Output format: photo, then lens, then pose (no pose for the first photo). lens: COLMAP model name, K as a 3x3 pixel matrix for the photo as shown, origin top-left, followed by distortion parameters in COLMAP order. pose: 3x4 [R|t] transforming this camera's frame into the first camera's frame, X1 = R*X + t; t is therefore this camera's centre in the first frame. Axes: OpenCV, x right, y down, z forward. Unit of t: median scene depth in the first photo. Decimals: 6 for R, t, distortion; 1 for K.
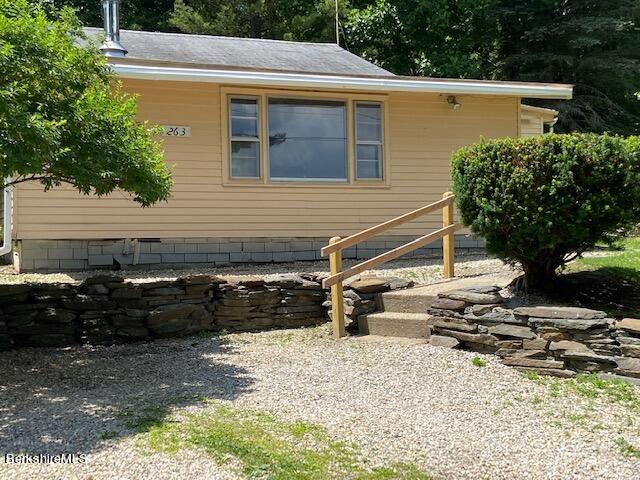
lens RADIAL K [[993.6, 0, 320.0], [0, 993.6, 240.0], [0, 0, 1]] dist [0.095117, 0.013902]
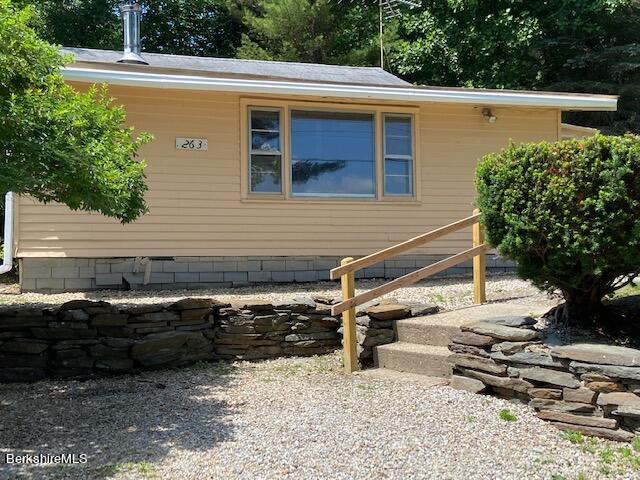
lens RADIAL K [[827.0, 0, 321.9], [0, 827.0, 228.7], [0, 0, 1]] dist [0.115468, -0.125475]
pose [[0.996466, 0.003058, -0.083943, 0.059730], [-0.005366, 0.999613, -0.027282, -0.009105], [0.083827, 0.027636, 0.996097, 0.280163]]
